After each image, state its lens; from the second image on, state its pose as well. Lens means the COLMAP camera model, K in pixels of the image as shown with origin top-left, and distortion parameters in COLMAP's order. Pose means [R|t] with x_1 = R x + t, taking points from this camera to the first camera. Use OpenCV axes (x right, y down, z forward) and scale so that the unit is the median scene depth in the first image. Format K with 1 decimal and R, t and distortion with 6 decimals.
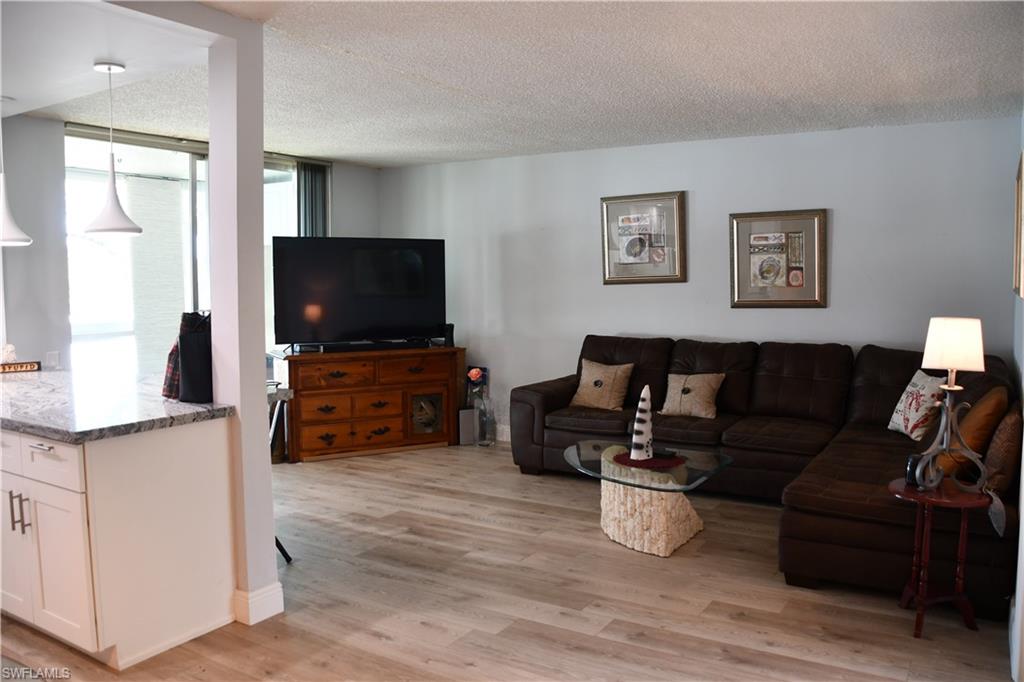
lens RADIAL K [[803.7, 0, 512.0], [0, 803.7, 341.0], [0, 0, 1]] dist [-0.108052, 0.001565]
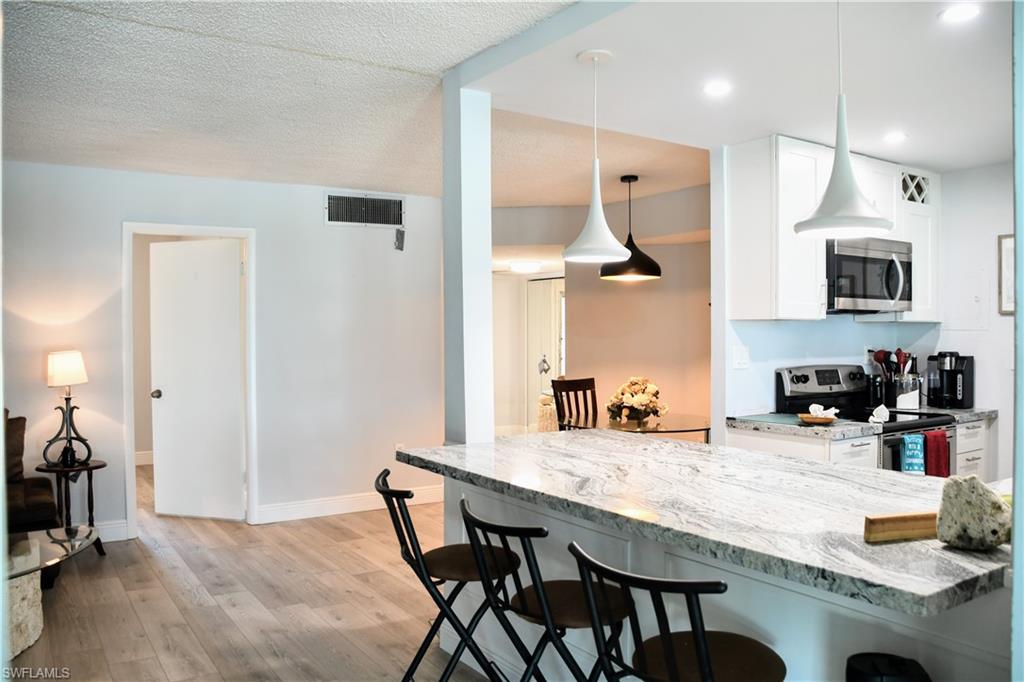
lens RADIAL K [[803.7, 0, 512.0], [0, 803.7, 341.0], [0, 0, 1]] dist [-0.108052, 0.001565]
pose [[-0.903967, 0.000765, 0.427601, -0.739470], [0.038967, 0.995985, 0.080598, -0.115027], [-0.425823, 0.089520, -0.900367, 1.683800]]
